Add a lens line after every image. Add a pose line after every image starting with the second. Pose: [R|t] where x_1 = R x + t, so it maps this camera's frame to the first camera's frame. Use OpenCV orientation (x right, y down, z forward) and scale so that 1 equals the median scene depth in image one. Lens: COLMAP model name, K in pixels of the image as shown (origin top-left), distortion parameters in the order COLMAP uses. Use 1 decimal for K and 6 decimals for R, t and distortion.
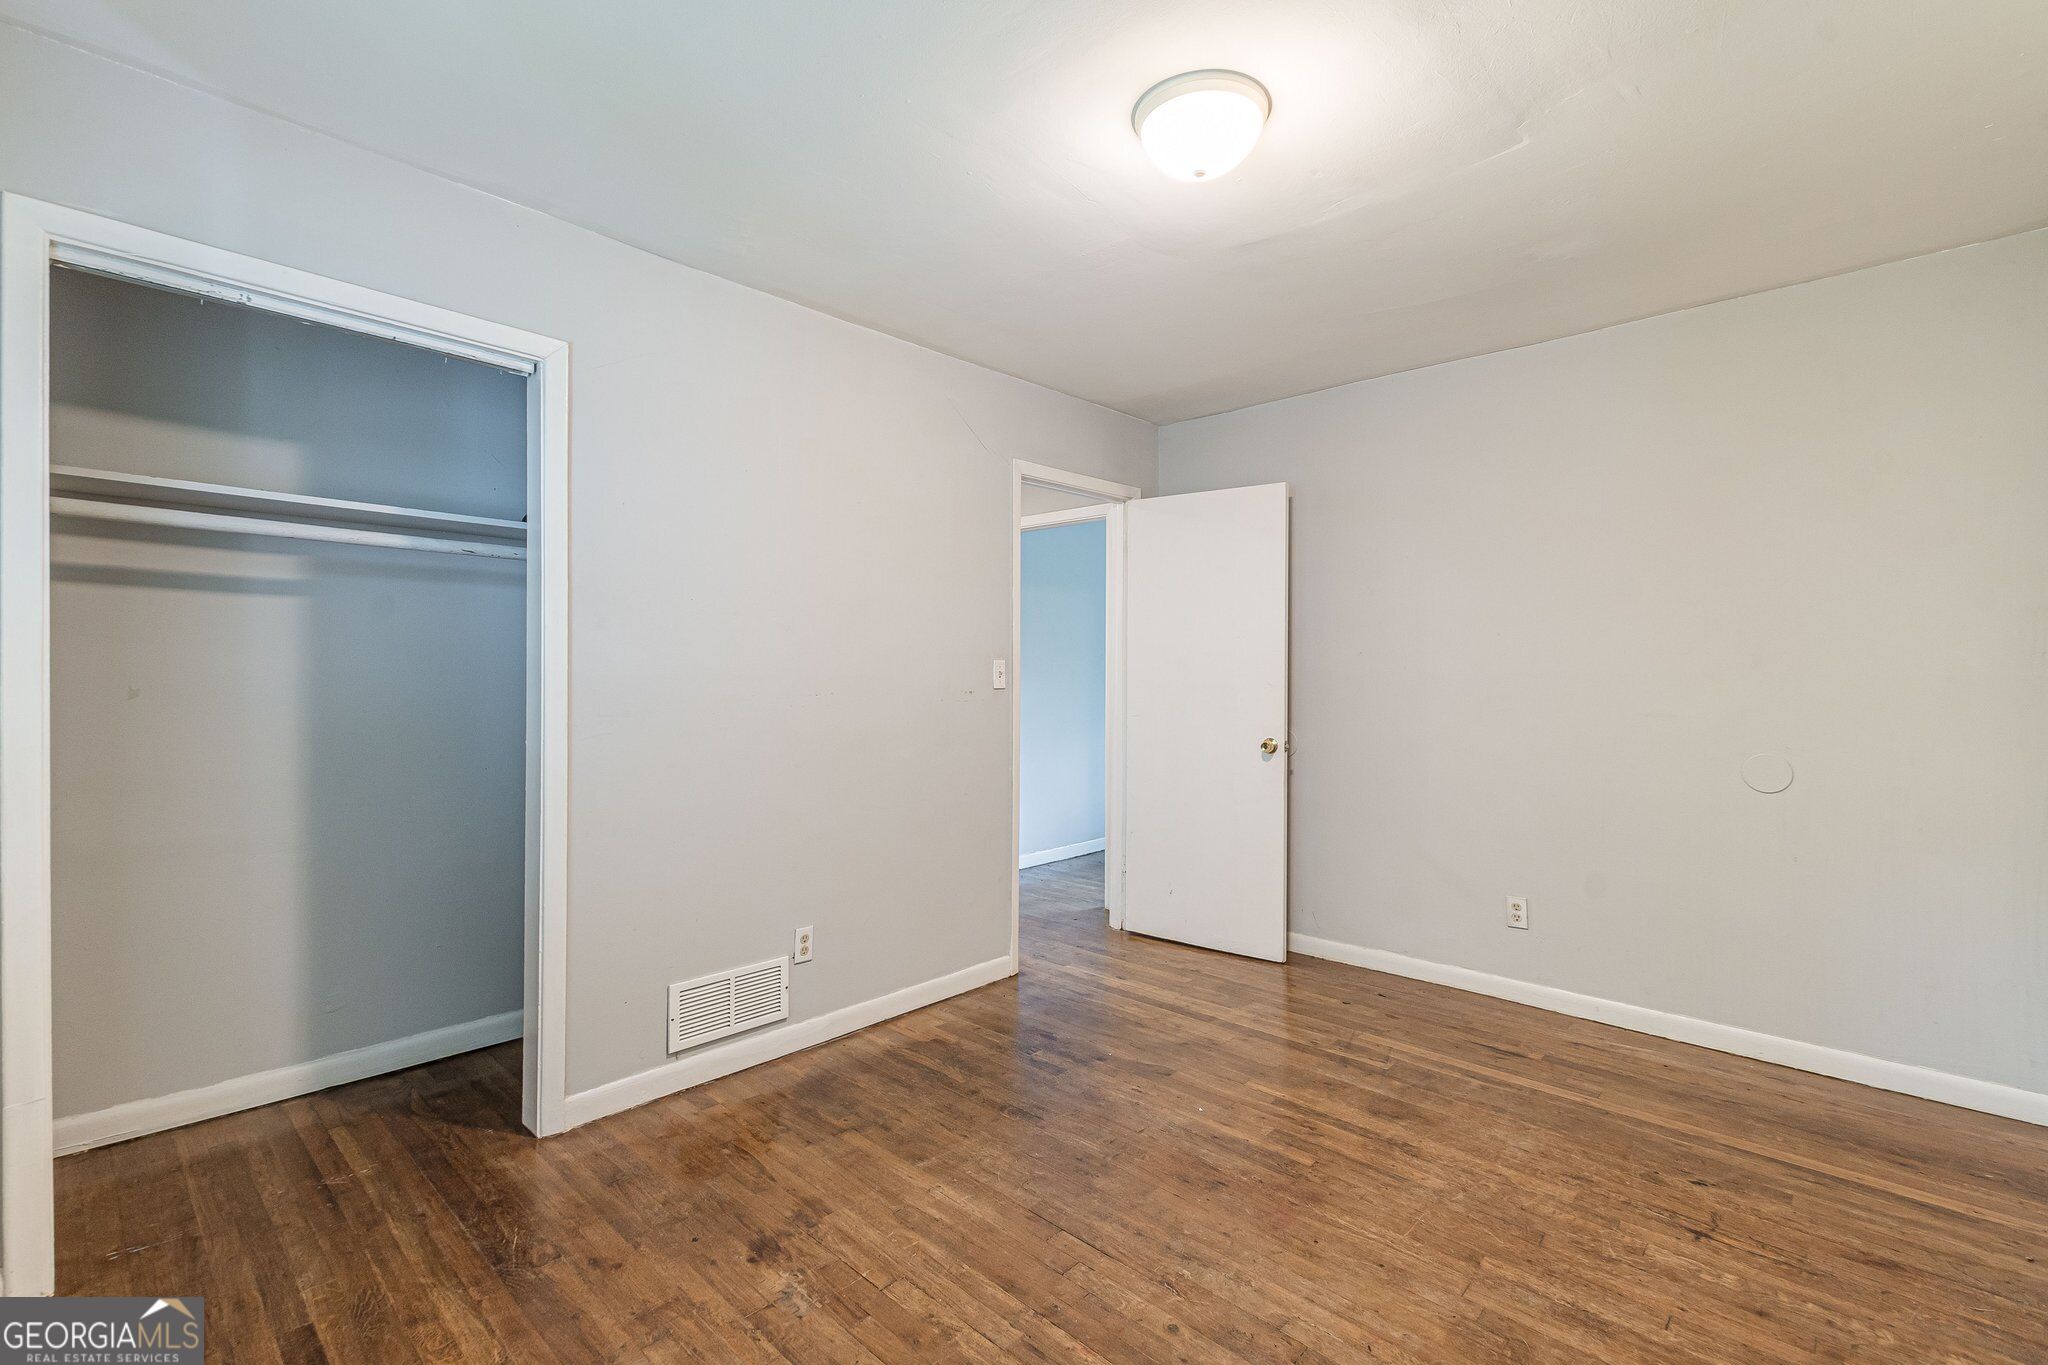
lens RADIAL K [[909.1, 0, 1001.9], [0, 909.1, 666.0], [0, 0, 1]] dist [0.006642, -0.002698]
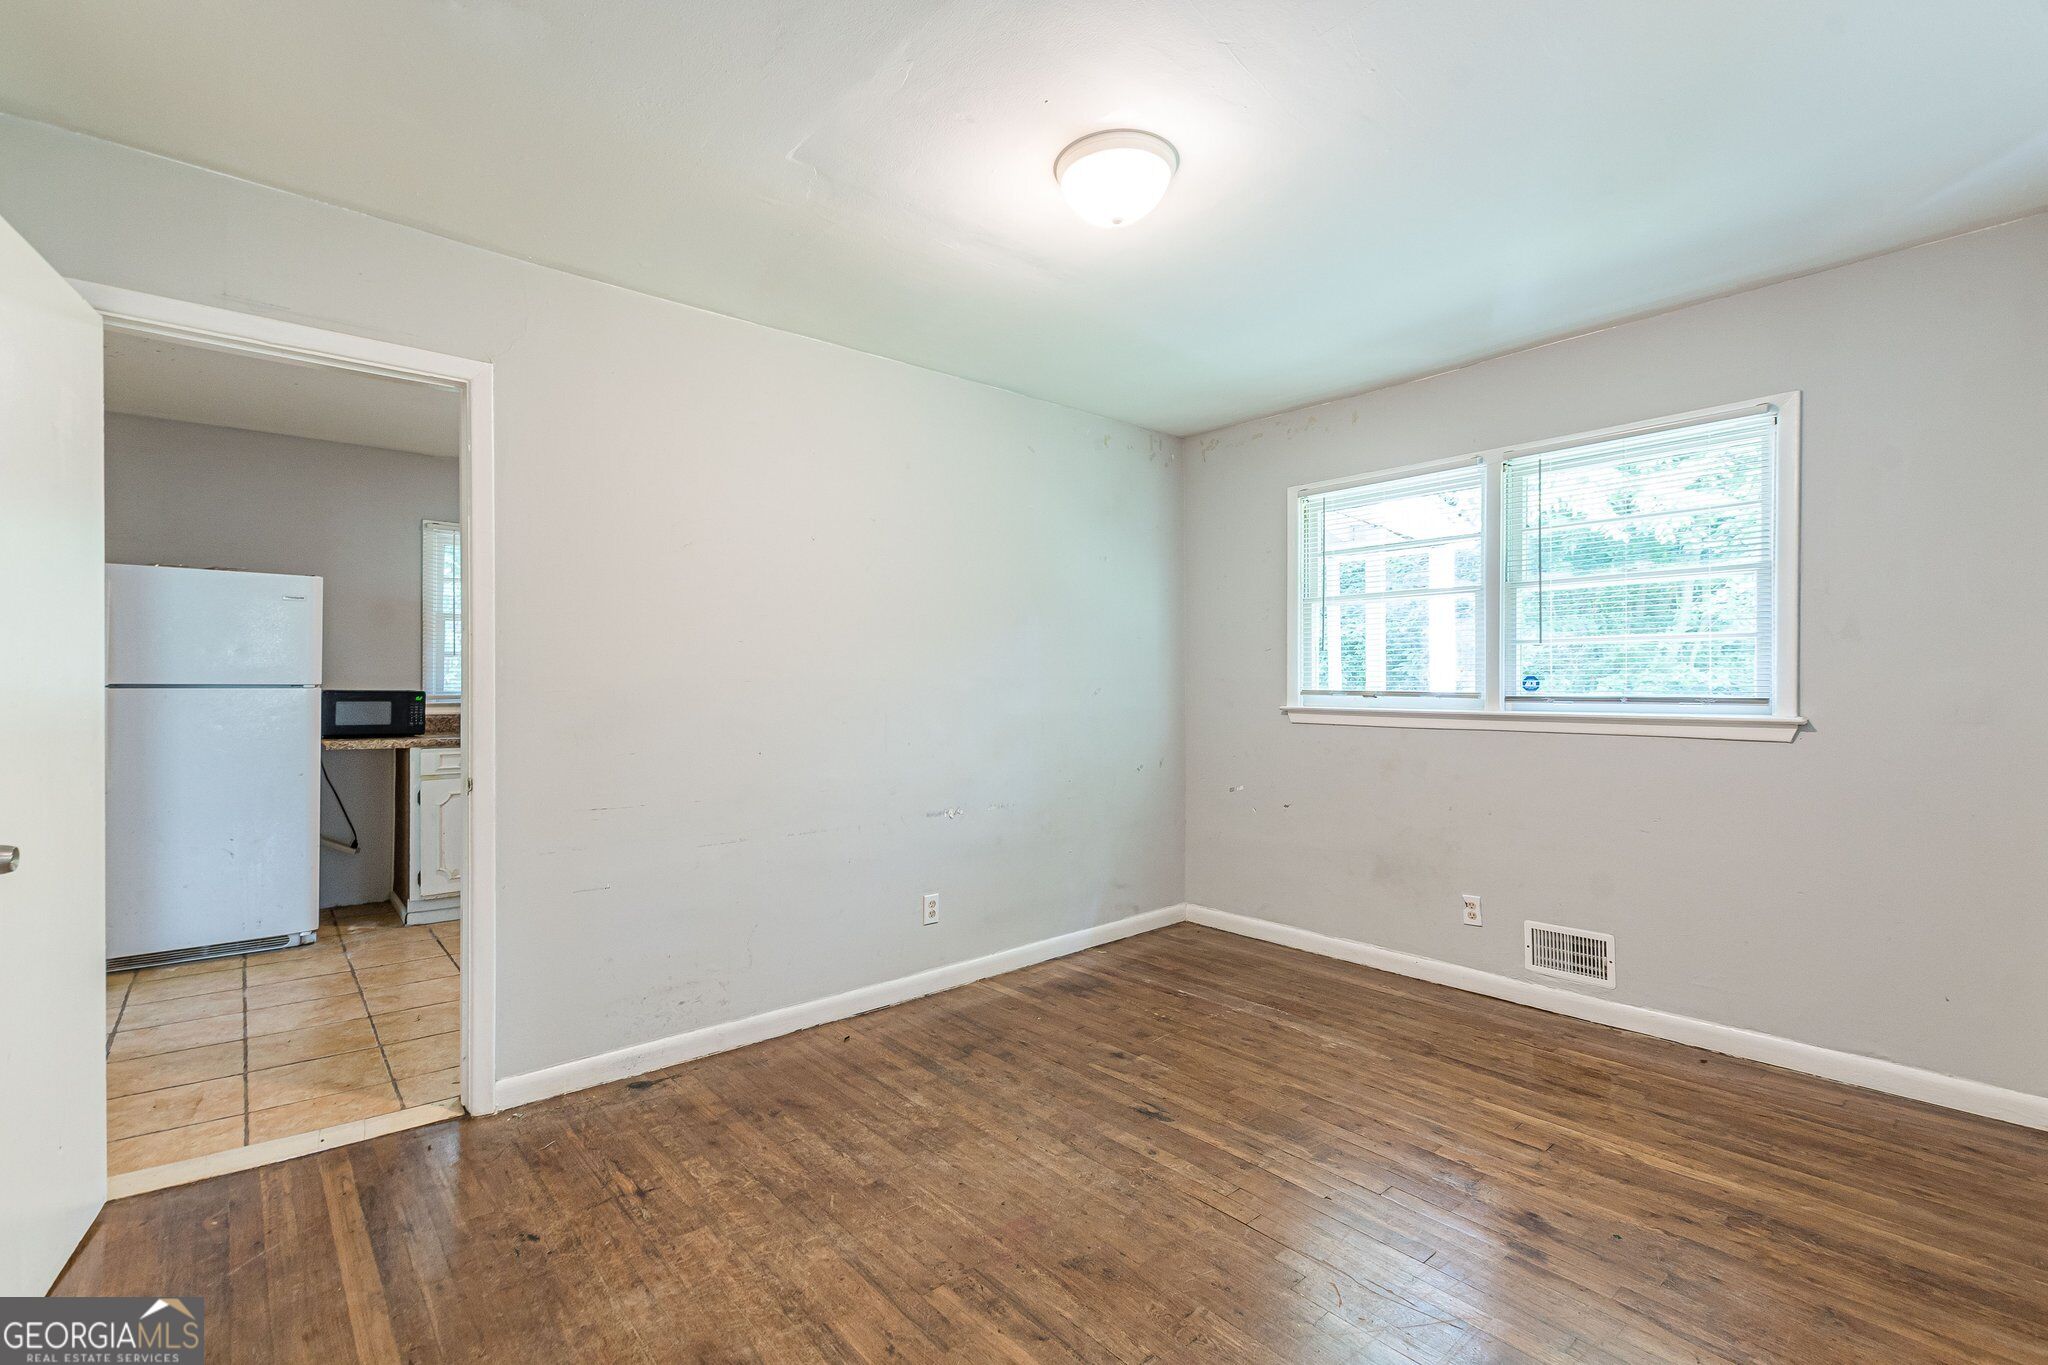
lens RADIAL K [[909.1, 0, 999.2], [0, 909.1, 668.2], [0, 0, 1]] dist [0.006642, -0.002698]
pose [[-0.994263, 0.000522, 0.106964, 0.173133], [-0.001725, 0.999780, -0.020907, 0.018168], [-0.106951, -0.020972, -0.994043, 1.538969]]
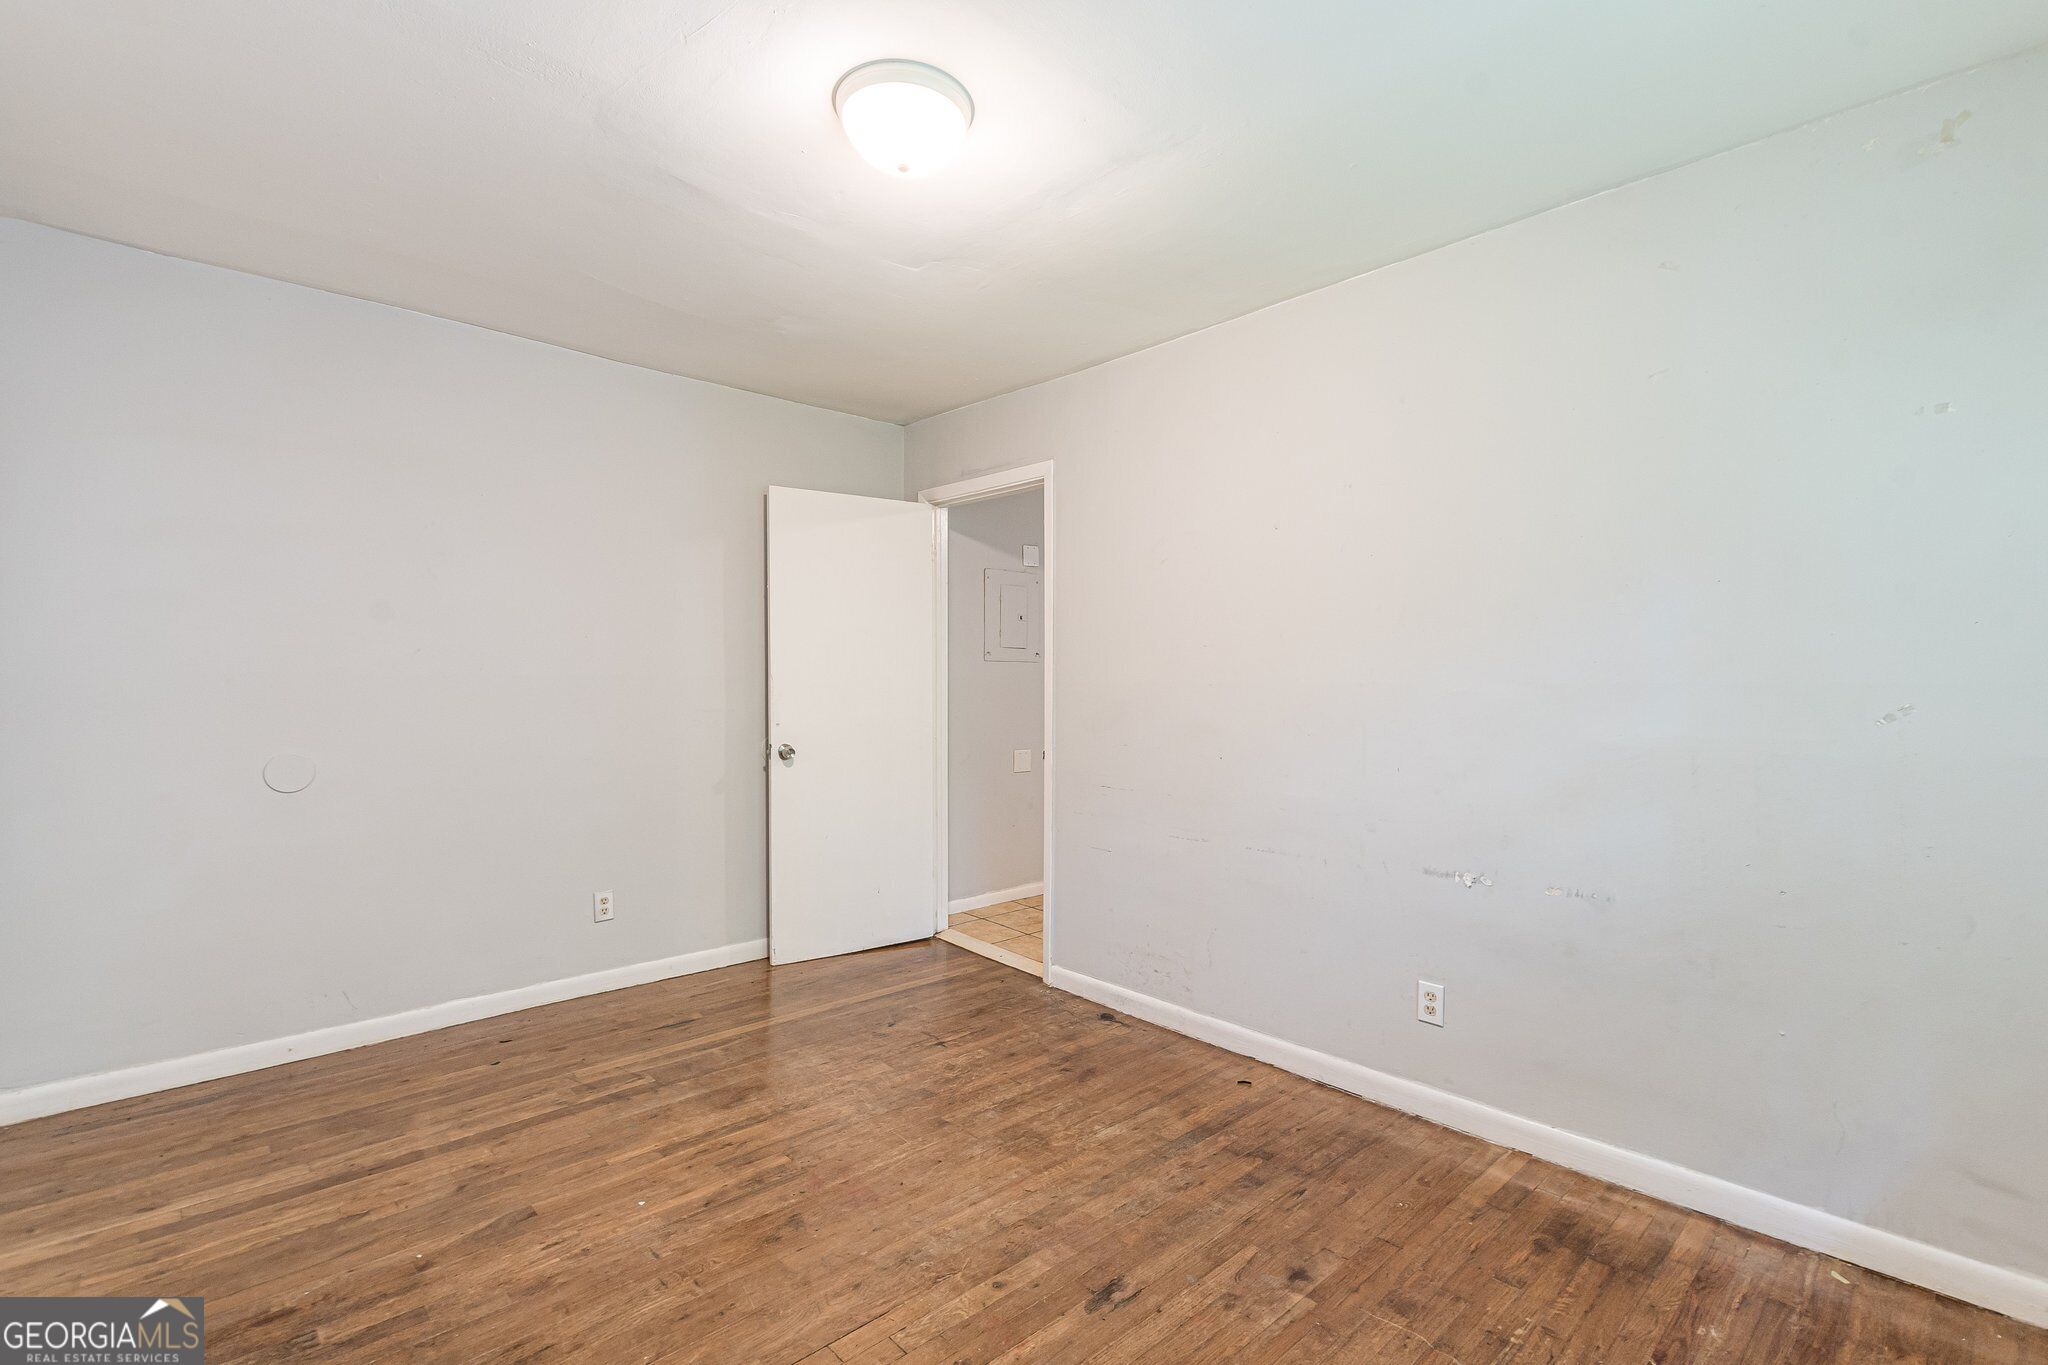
lens RADIAL K [[909.1, 0, 1037.0], [0, 909.1, 686.3], [0, 0, 1]] dist [0.006642, -0.002698]
pose [[0.044333, -0.006074, 0.998998, -0.560811], [-0.013236, 0.999890, 0.006667, 0.009979], [-0.998929, -0.013518, 0.044248, 0.588126]]
